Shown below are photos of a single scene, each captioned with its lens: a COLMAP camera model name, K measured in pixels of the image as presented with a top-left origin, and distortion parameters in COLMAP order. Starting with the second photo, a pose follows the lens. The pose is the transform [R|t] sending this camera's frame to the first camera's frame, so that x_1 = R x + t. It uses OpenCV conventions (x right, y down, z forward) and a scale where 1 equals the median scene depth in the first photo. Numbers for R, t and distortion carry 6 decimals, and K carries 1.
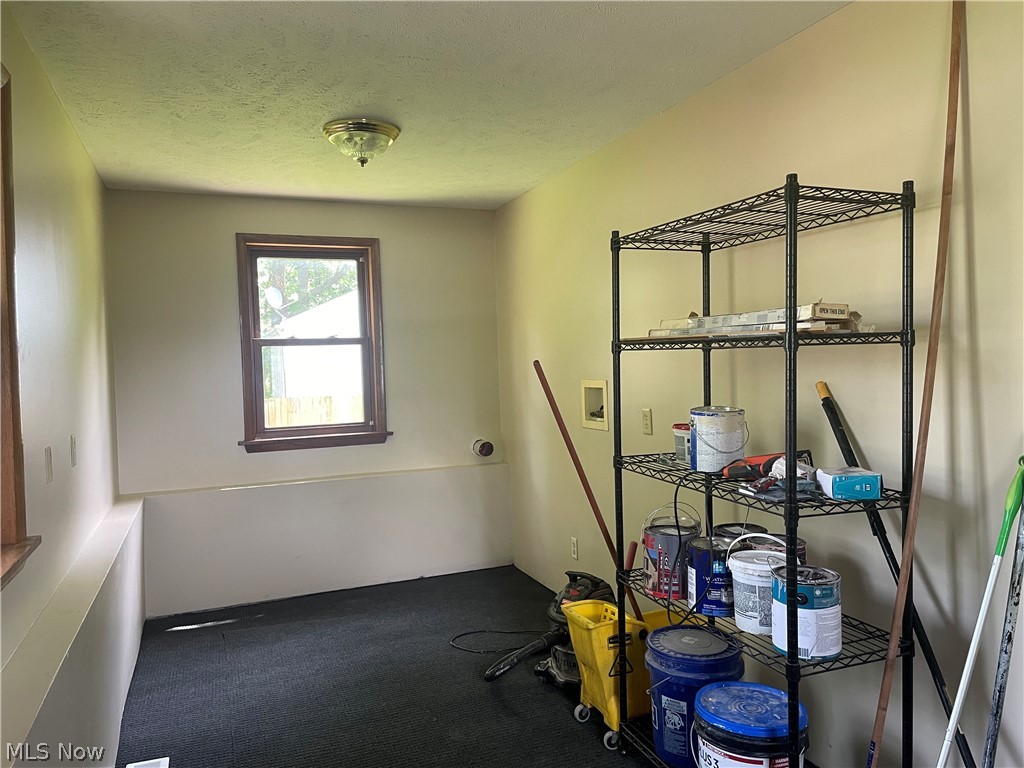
lens RADIAL K [[781.7, 0, 515.3], [0, 781.7, 382.7], [0, 0, 1]] dist [0.093934, -0.093778]
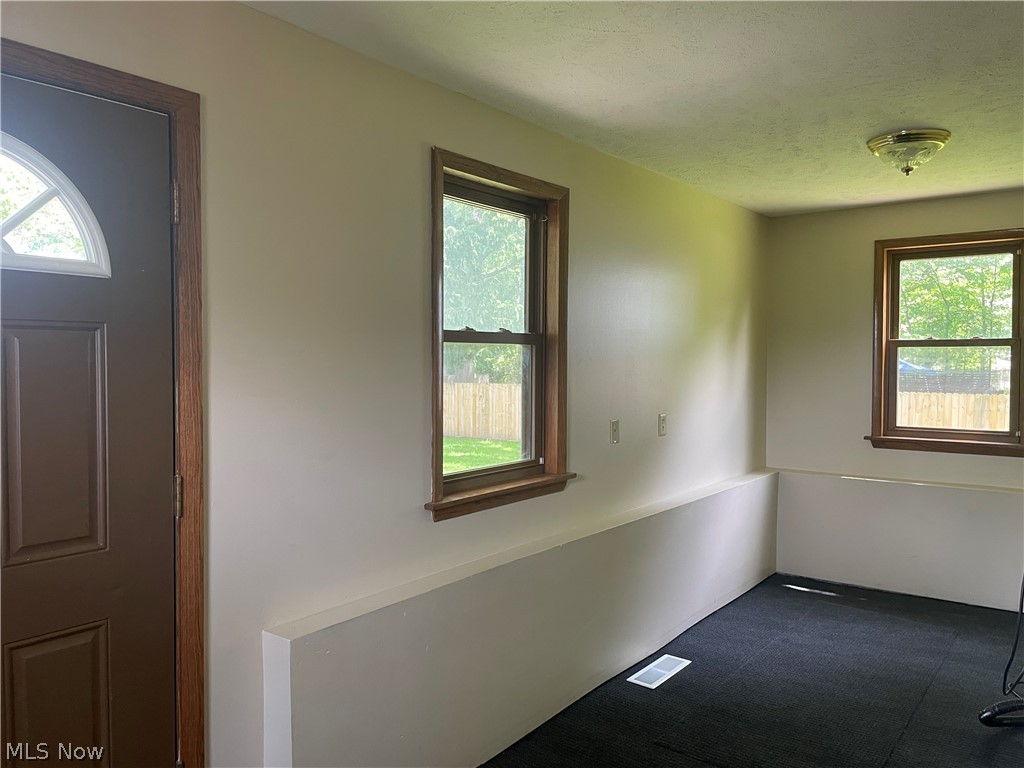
lens RADIAL K [[781.7, 0, 521.6], [0, 781.7, 387.7], [0, 0, 1]] dist [0.093934, -0.093778]
pose [[0.528057, 0.065855, -0.846652, 0.321499], [-0.042646, 0.997787, 0.051013, -0.026651], [0.848137, 0.009169, 0.529697, 0.035118]]
